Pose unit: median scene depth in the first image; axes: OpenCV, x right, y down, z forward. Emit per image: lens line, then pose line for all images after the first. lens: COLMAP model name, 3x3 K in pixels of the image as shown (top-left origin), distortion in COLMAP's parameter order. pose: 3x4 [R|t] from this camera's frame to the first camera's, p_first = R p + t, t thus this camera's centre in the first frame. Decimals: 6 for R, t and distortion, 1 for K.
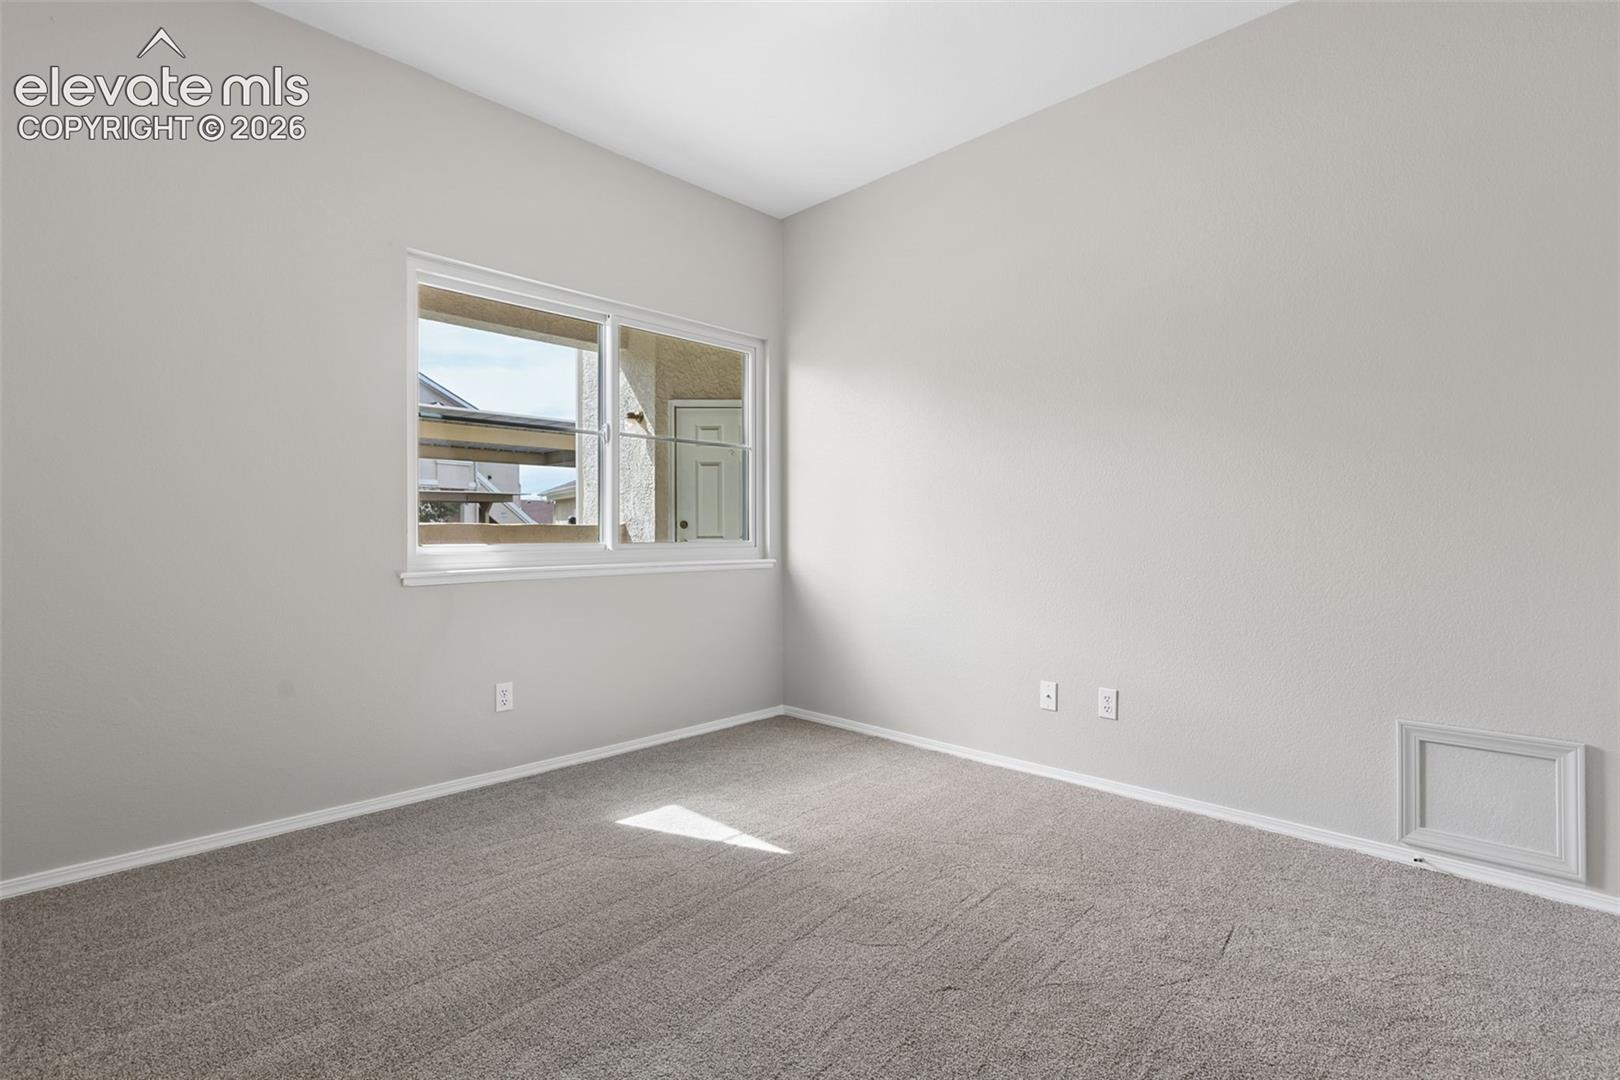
lens RADIAL K [[760.7, 0, 803.1], [0, 760.7, 530.8], [0, 0, 1]] dist [0.000117, 0.000649]
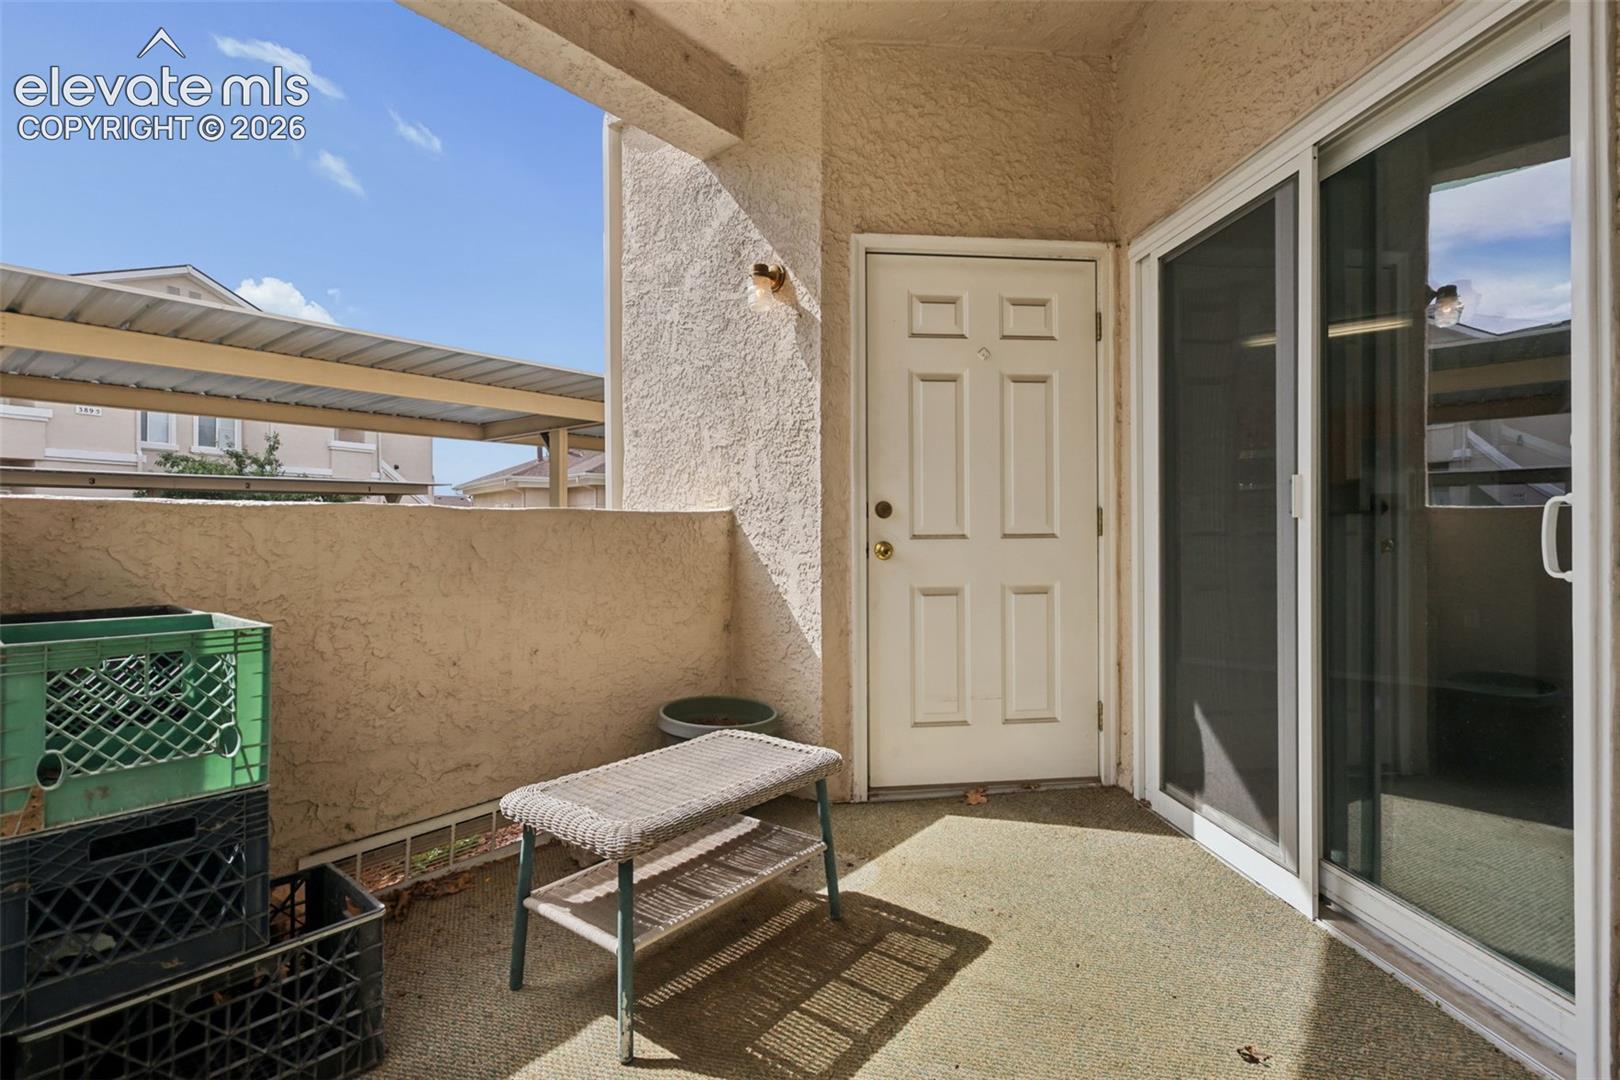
lens RADIAL K [[760.7, 0, 803.1], [0, 760.7, 530.8], [0, 0, 1]] dist [0.000117, 0.000649]
pose [[0.994570, -0.003432, 0.104015, -0.249743], [0.003141, 0.999991, 0.002960, 0.002886], [-0.104024, -0.002617, 0.994571, 0.544101]]
